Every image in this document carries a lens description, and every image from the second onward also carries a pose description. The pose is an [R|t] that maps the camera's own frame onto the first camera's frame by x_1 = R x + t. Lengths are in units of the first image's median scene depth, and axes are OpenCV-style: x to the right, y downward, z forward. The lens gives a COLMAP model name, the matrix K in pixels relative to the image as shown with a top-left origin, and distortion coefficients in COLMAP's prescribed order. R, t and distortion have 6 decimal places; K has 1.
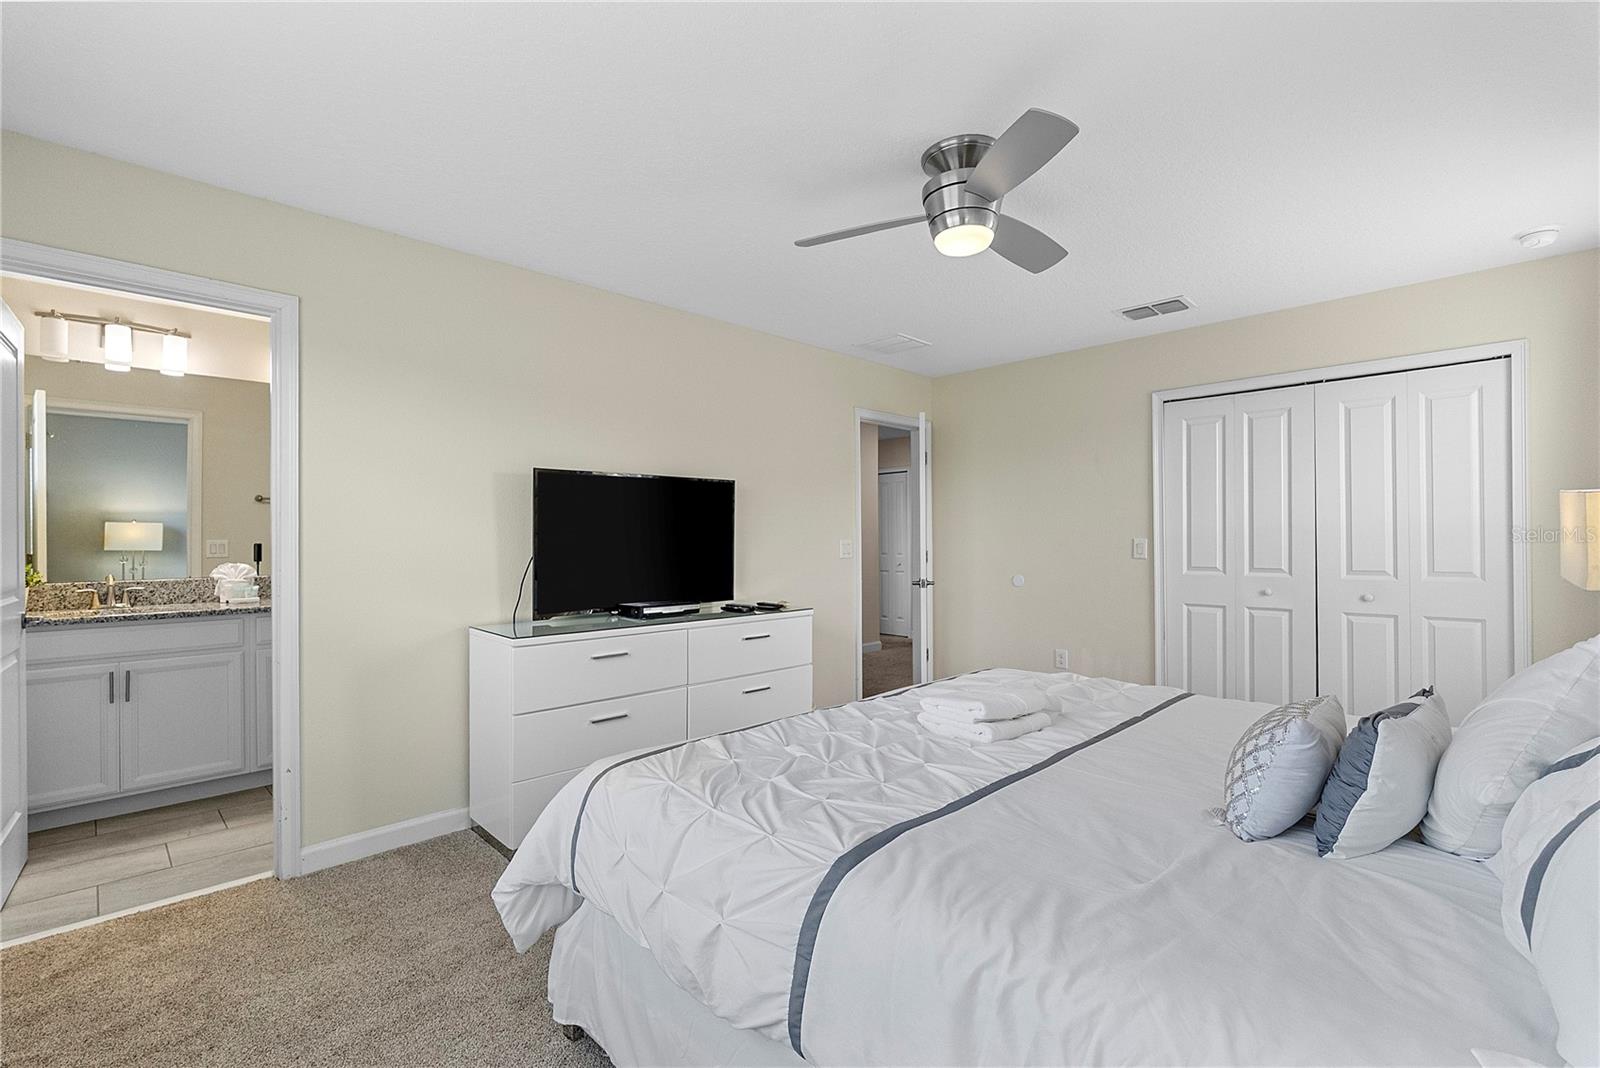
lens RADIAL K [[705.5, 0, 800.0], [0, 705.5, 534.0], [0, 0, 1]] dist [-0.000628, 0.000114]
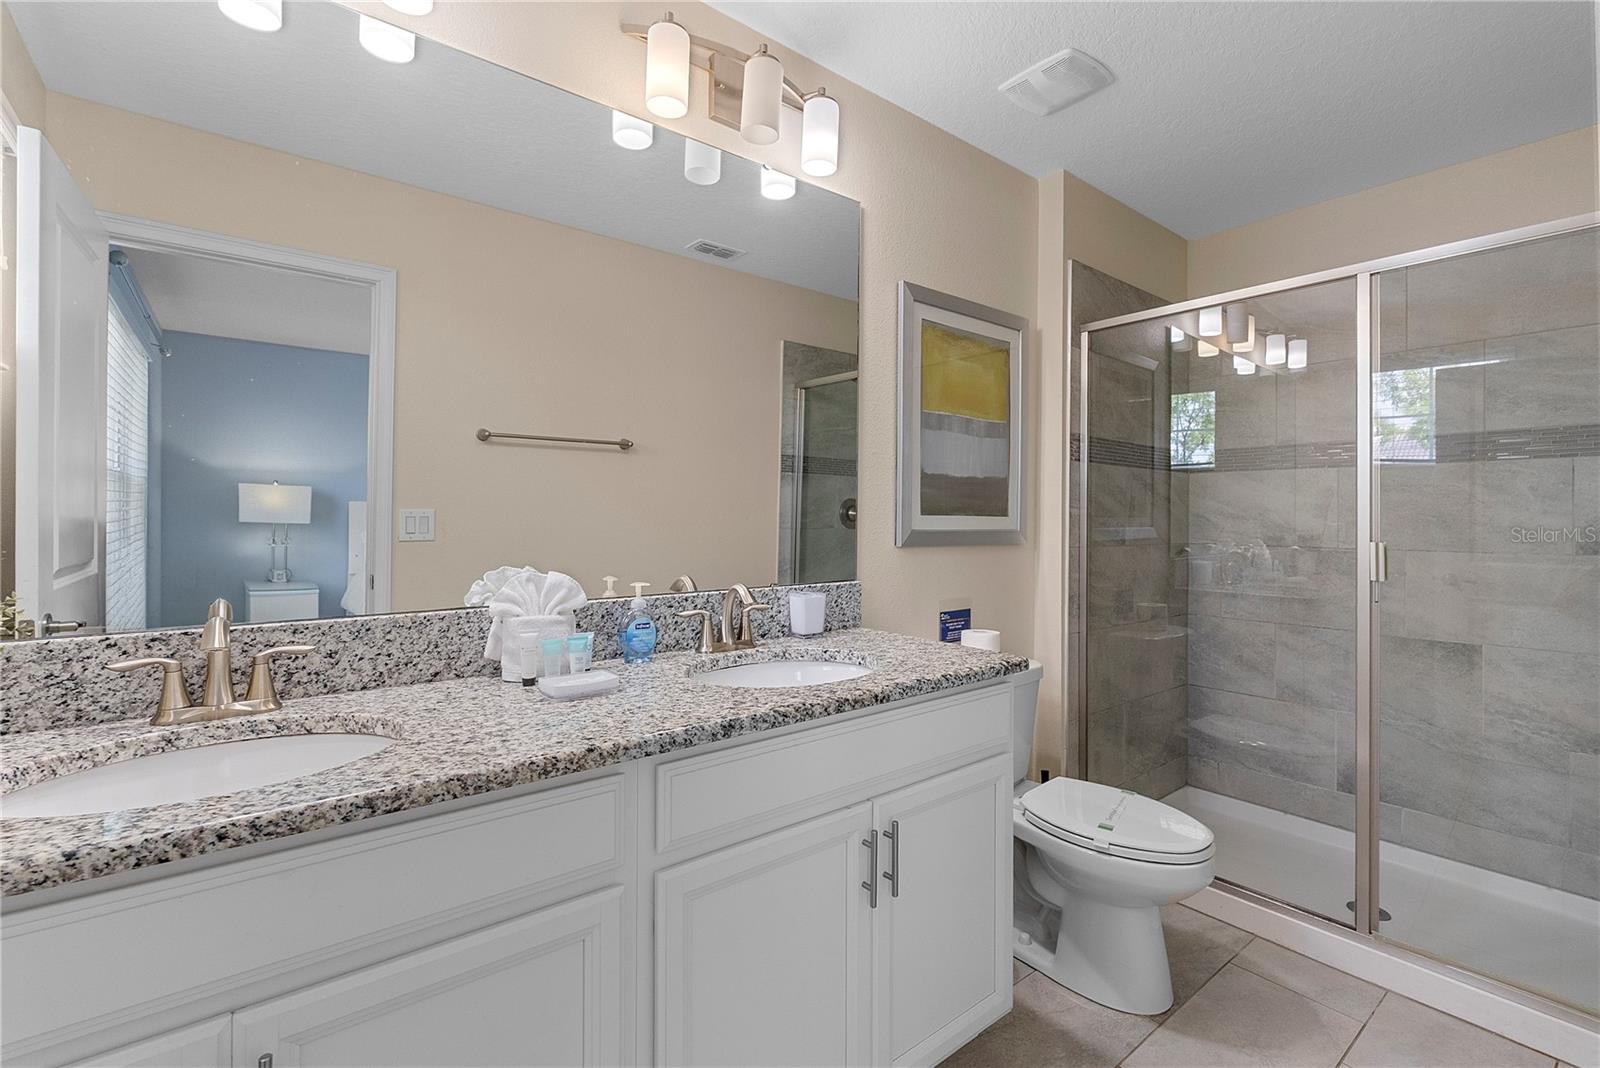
lens RADIAL K [[710.4, 0, 796.7], [0, 710.4, 522.0], [0, 0, 1]] dist [-0.000253, 0.000033]
pose [[0.992507, 0.016111, -0.121117, -0.649450], [-0.014791, 0.999821, 0.011794, 0.011134], [0.121286, -0.009914, 0.992568, 0.681248]]
